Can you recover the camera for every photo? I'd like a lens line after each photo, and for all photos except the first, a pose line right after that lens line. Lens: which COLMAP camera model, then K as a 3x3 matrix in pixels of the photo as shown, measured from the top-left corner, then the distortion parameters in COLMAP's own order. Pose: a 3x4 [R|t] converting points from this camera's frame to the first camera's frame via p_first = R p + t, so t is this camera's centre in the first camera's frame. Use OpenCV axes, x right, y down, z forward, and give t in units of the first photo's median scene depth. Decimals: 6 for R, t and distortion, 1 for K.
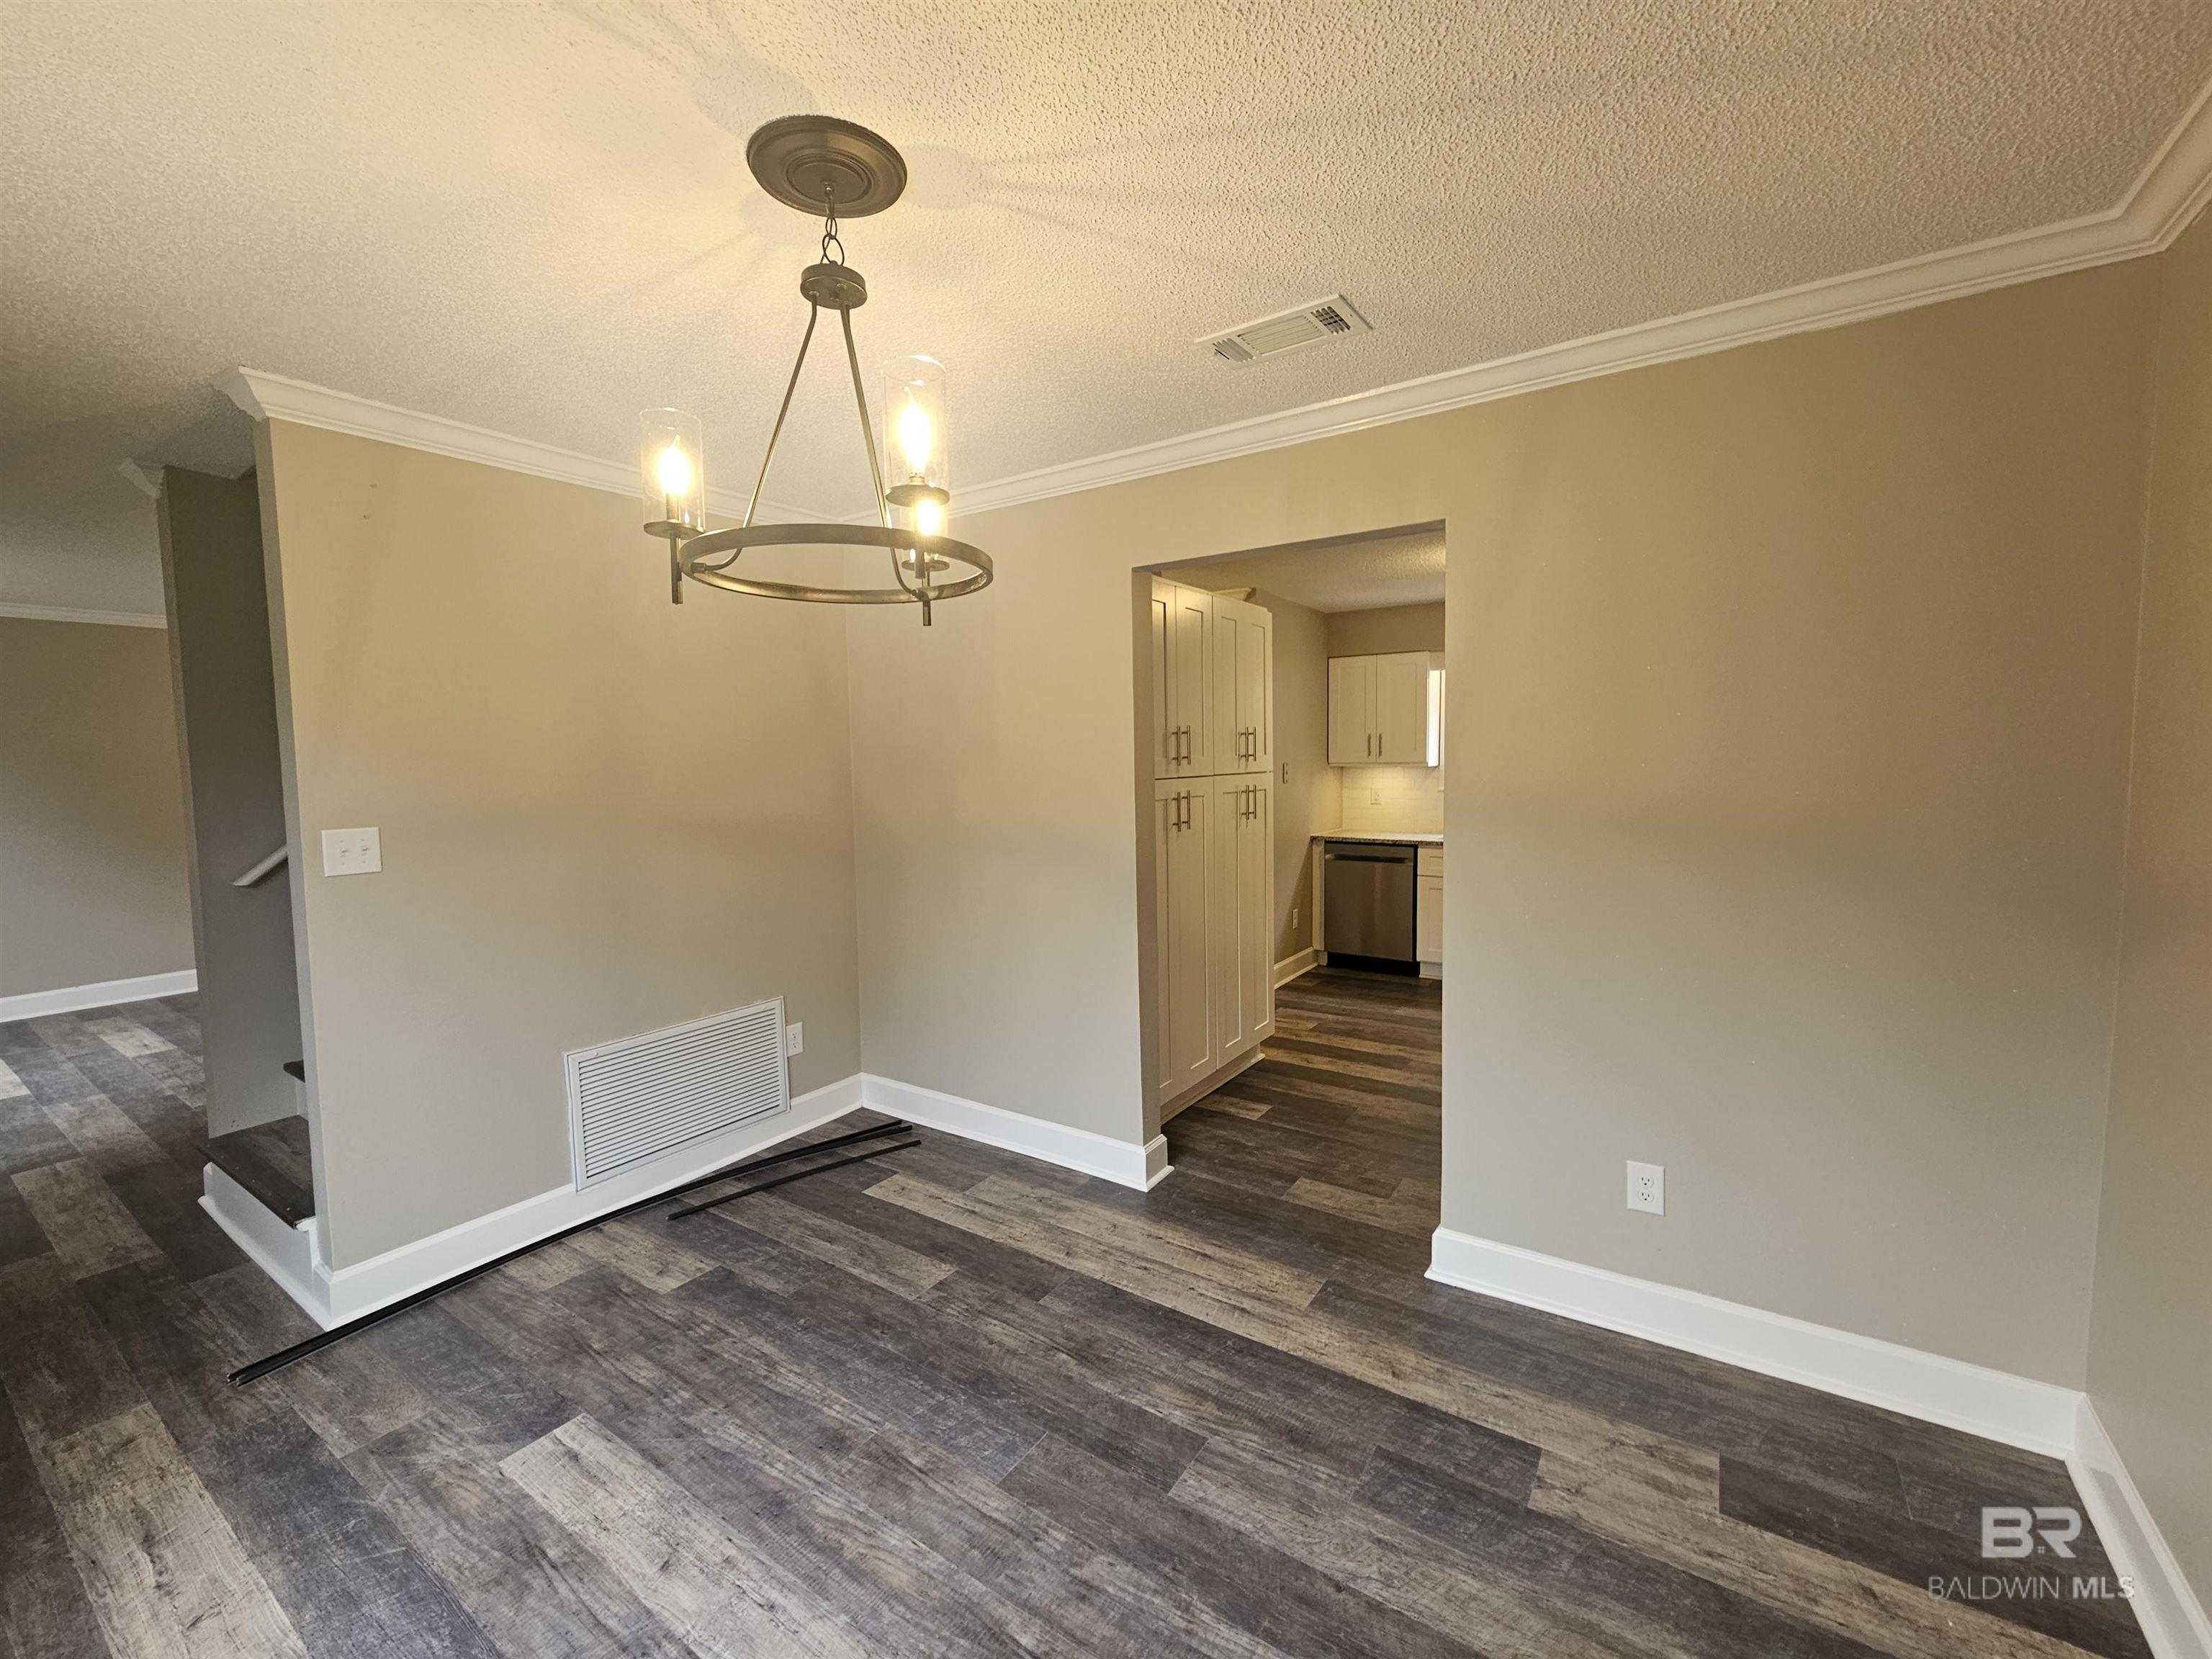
lens RADIAL K [[910.9, 0, 1098.0], [0, 910.9, 820.4], [0, 0, 1]] dist [0.002929, -0.002016]
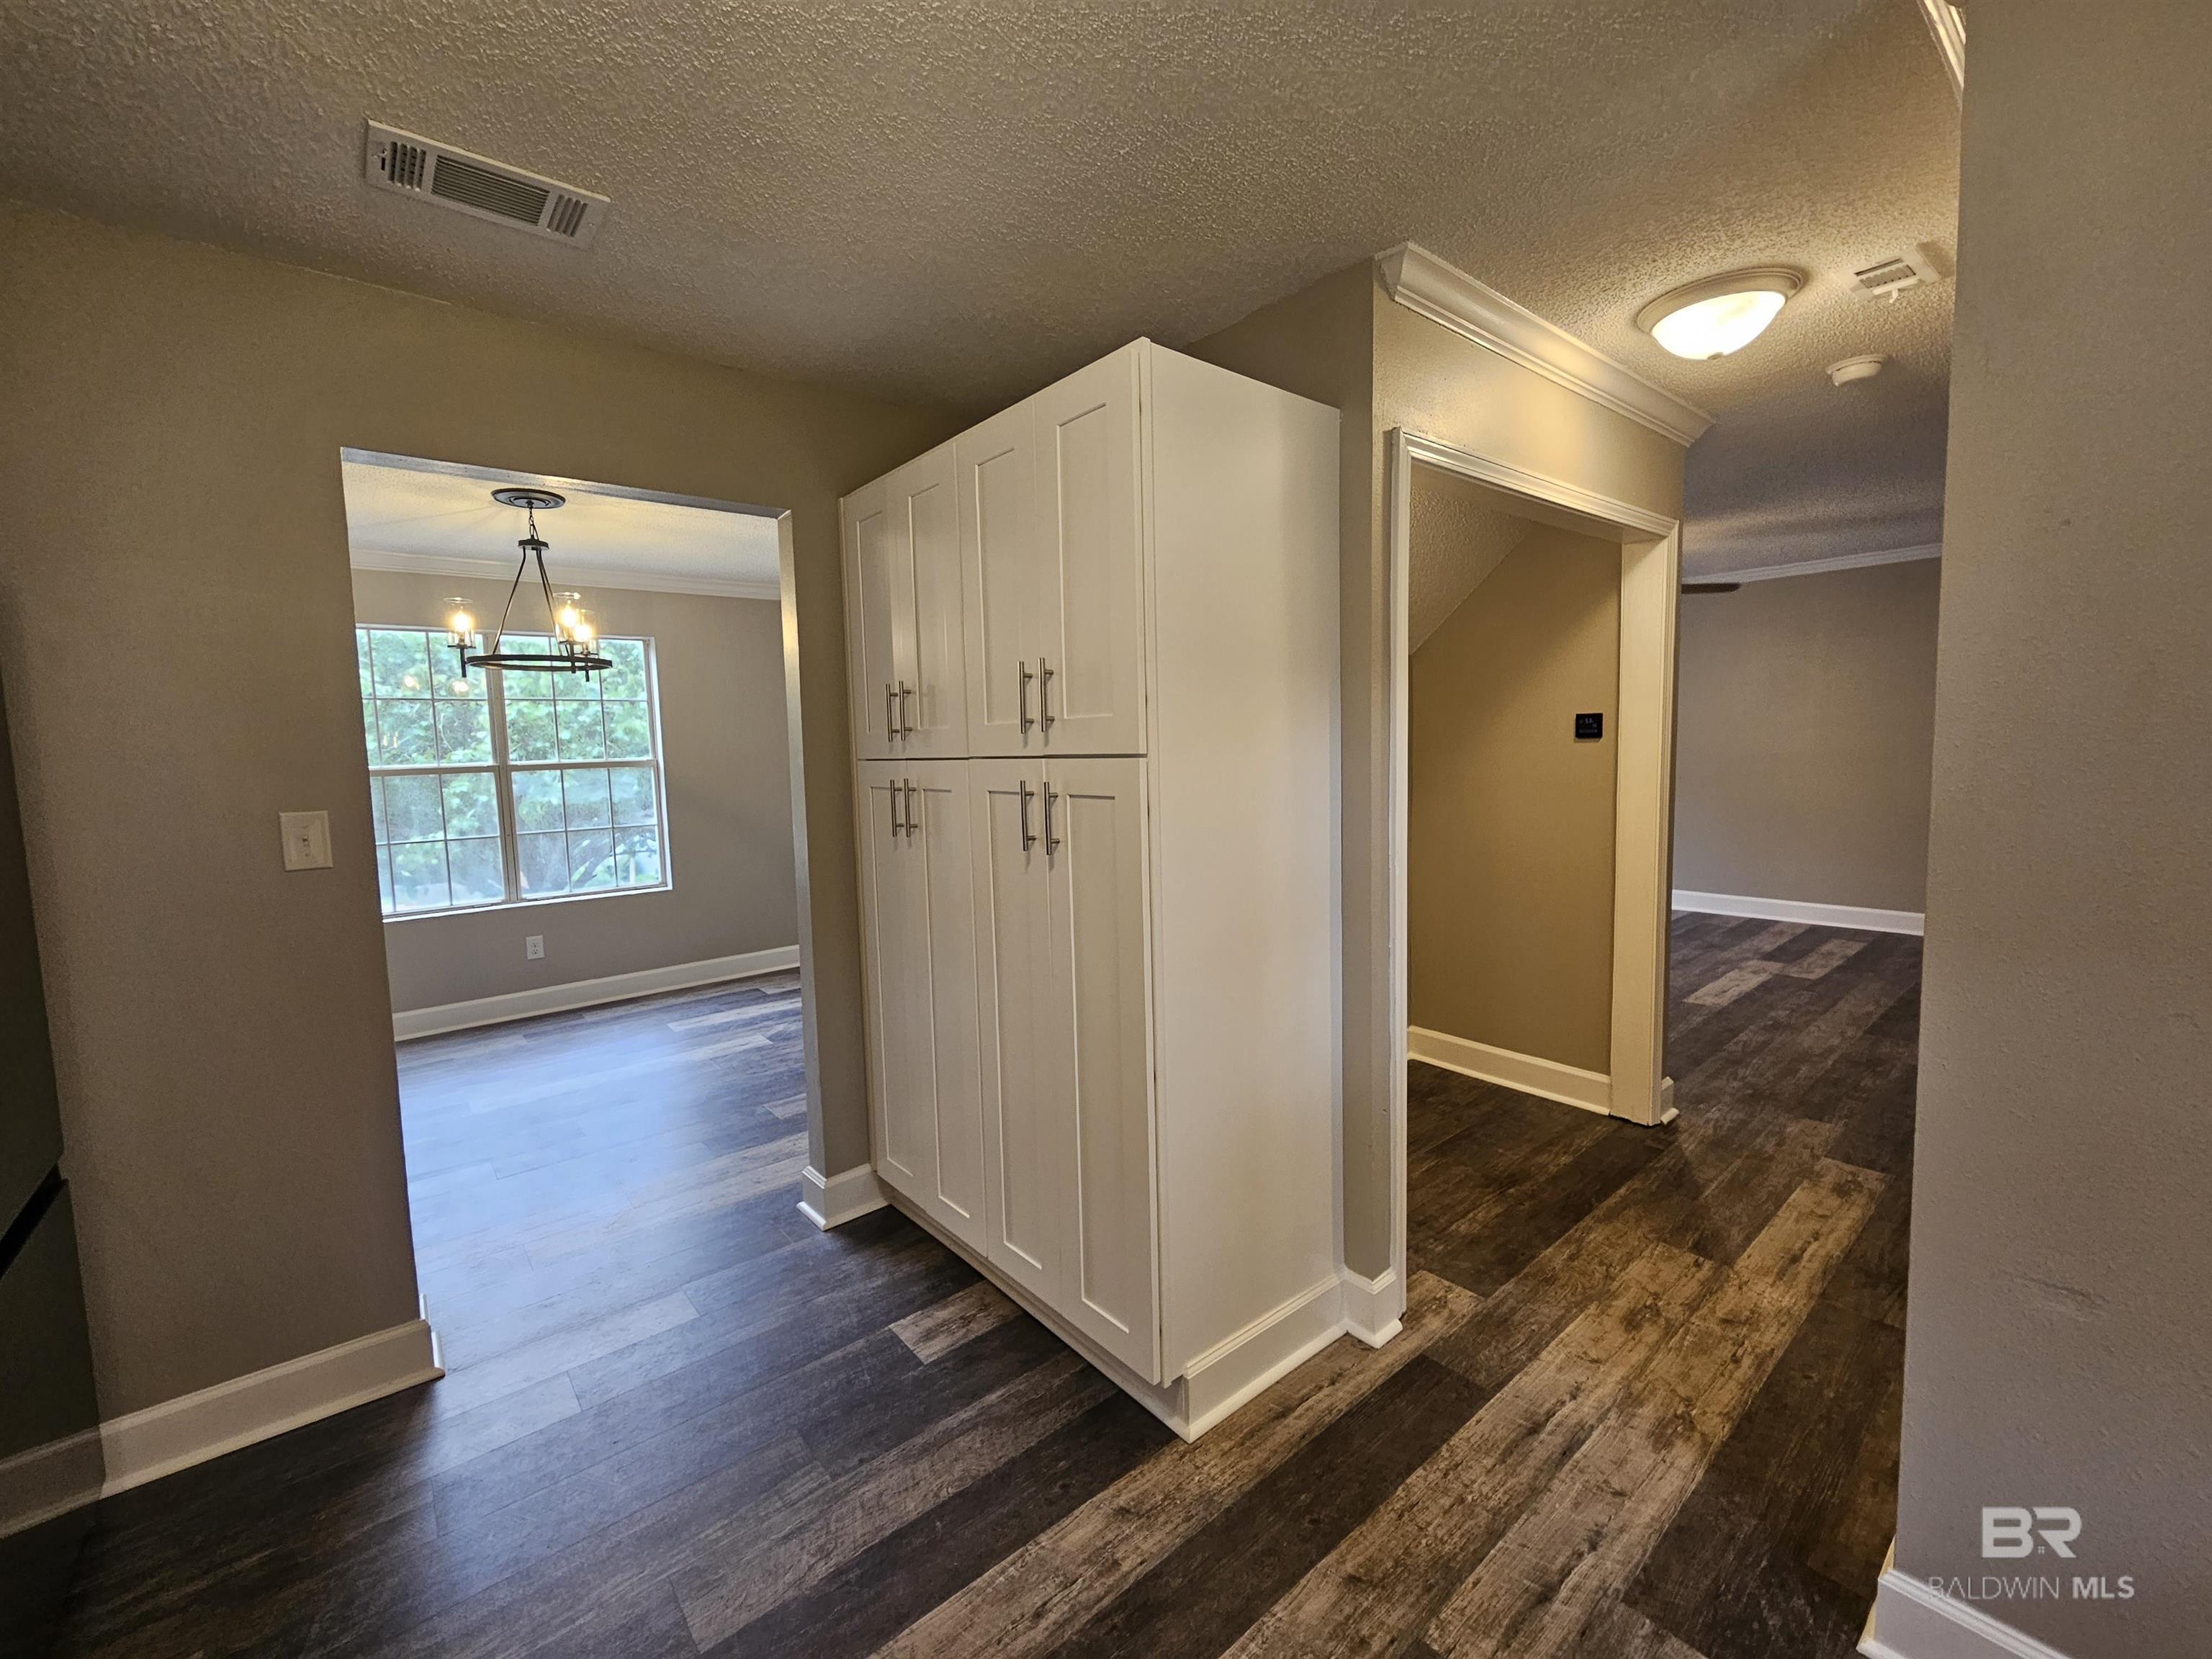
lens RADIAL K [[910.9, 0, 1091.3], [0, 910.9, 830.3], [0, 0, 1]] dist [0.002929, -0.002016]
pose [[-0.280433, 0.115815, -0.952861, 0.503474], [-0.033962, 0.990876, 0.130431, -0.062607], [0.959273, 0.068938, -0.273941, 0.946212]]
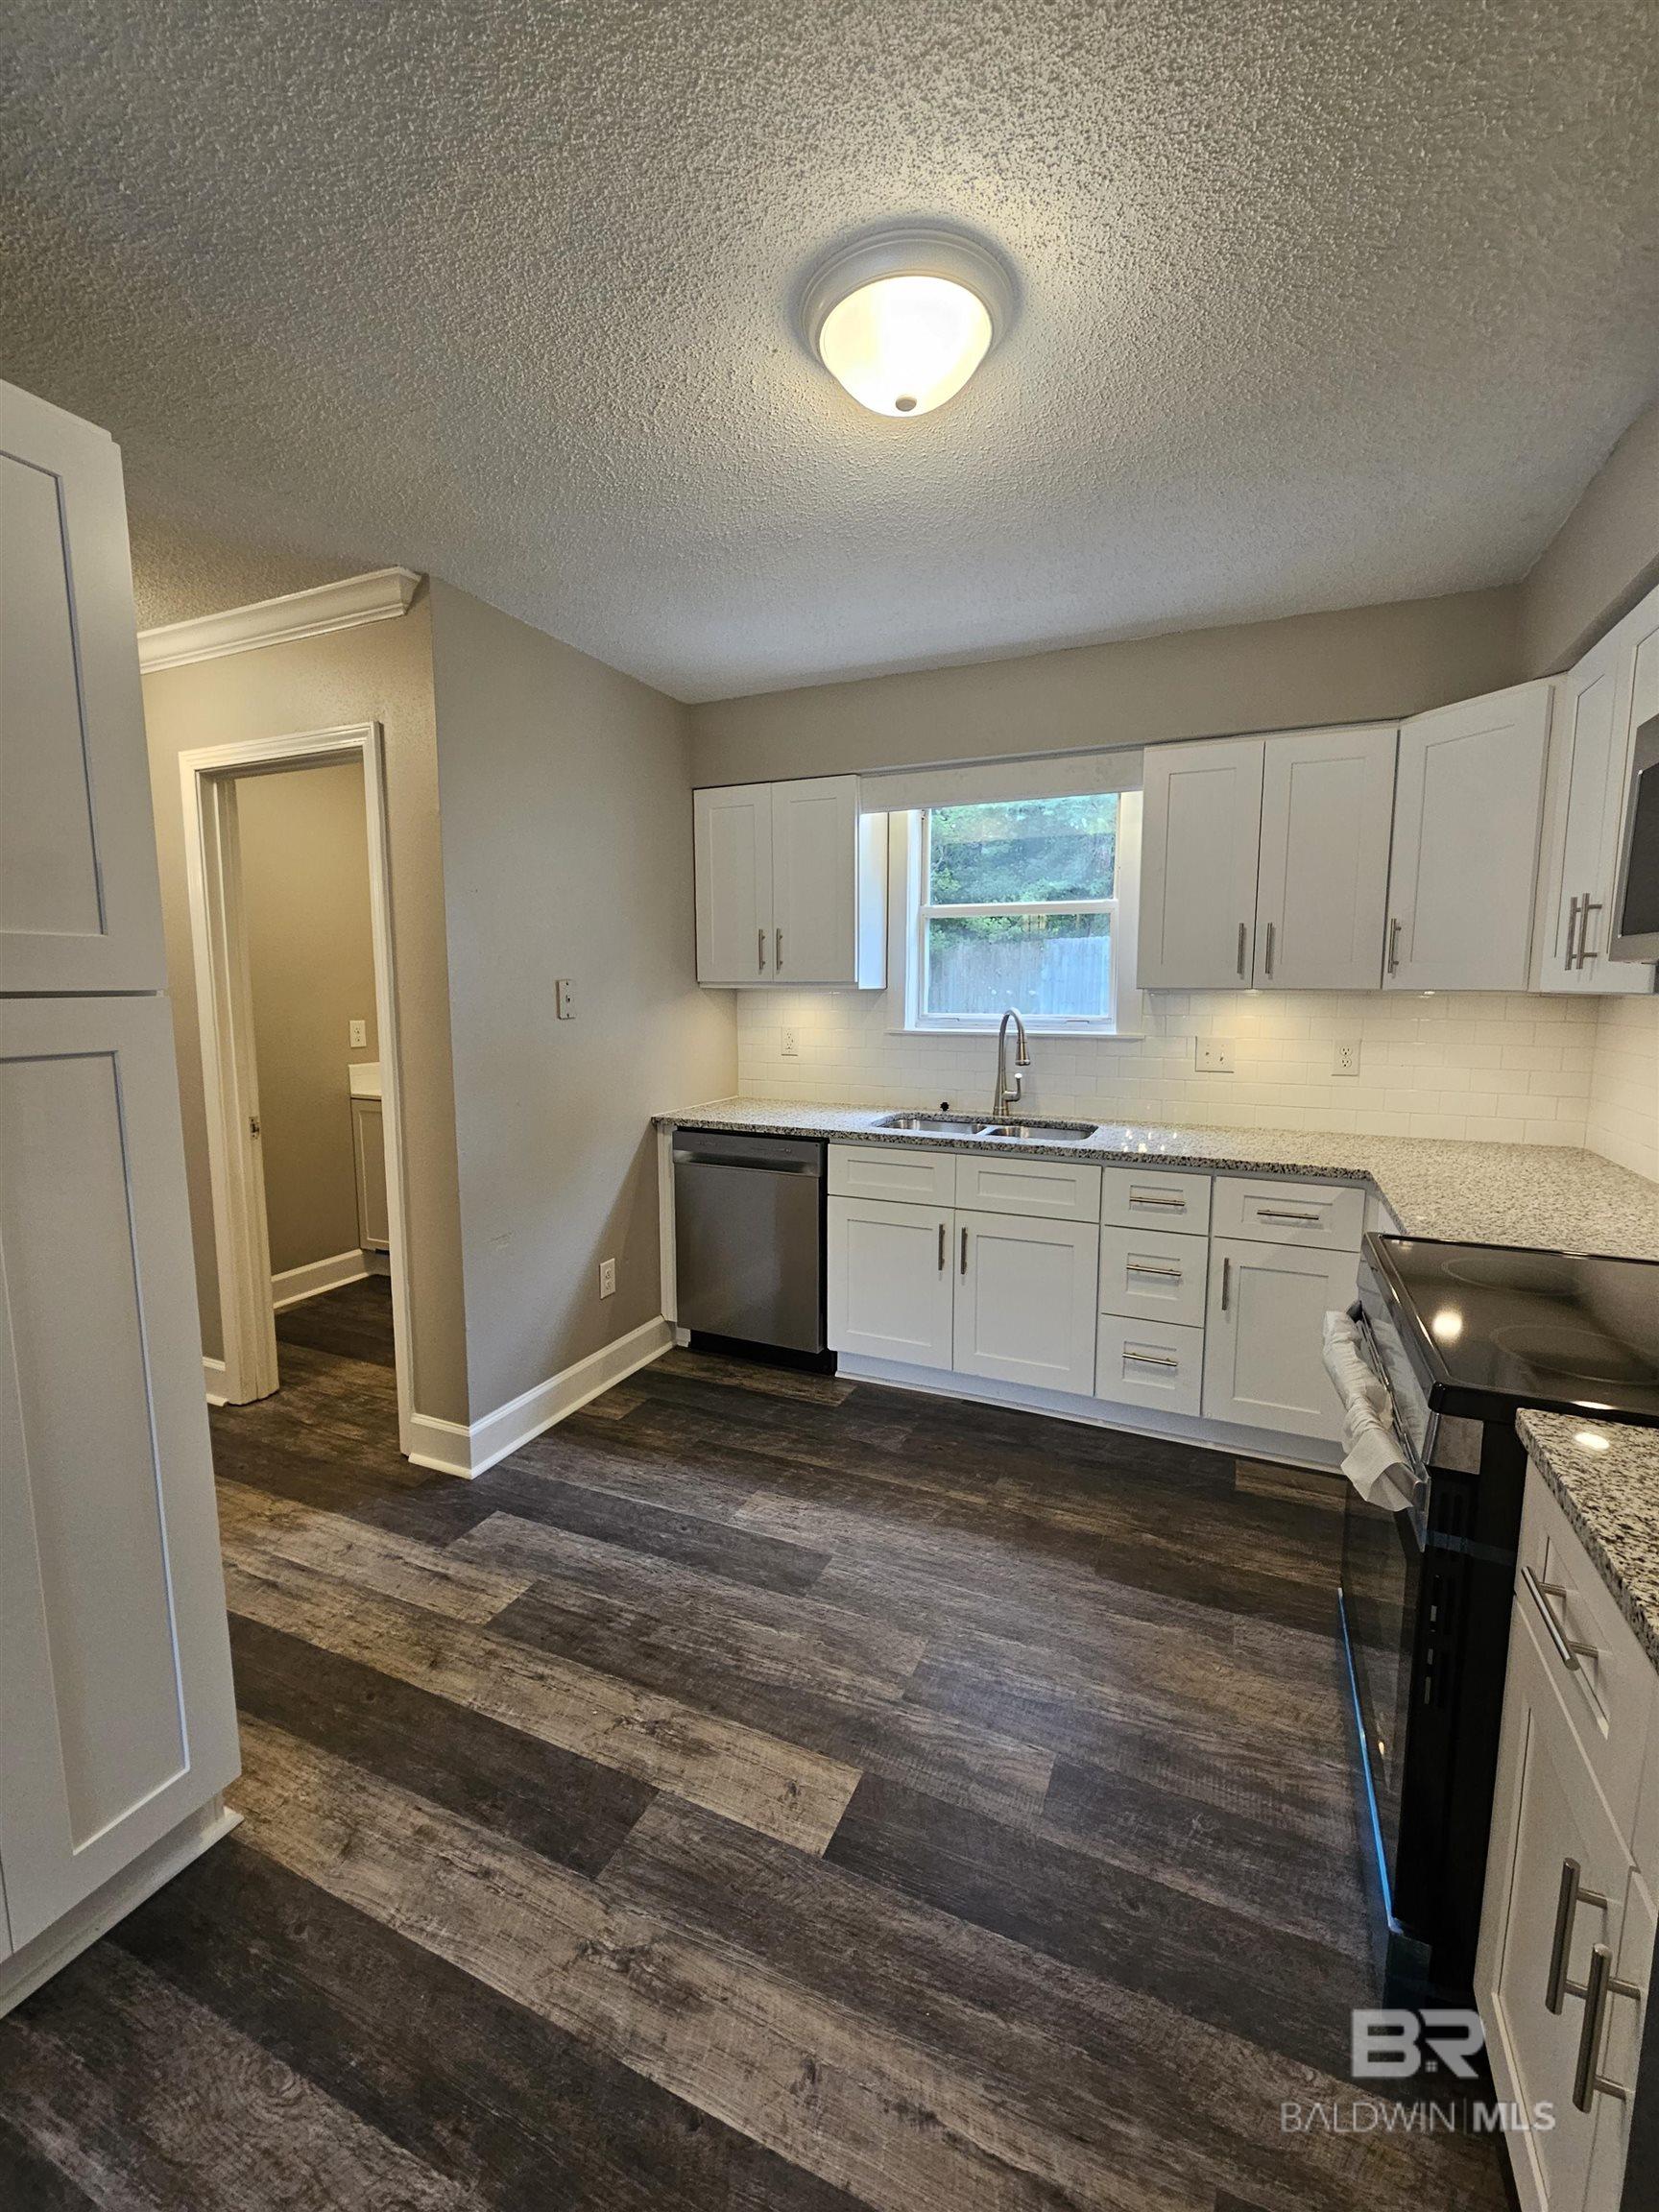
lens RADIAL K [[910.9, 0, 841.9], [0, 910.9, 1092.7], [0, 0, 1]] dist [0.002929, -0.002016]
pose [[0.983133, -0.006341, 0.182782, 0.311452], [-0.002326, 0.998885, 0.047163, -0.029857], [-0.182878, -0.046792, 0.982022, 0.568495]]
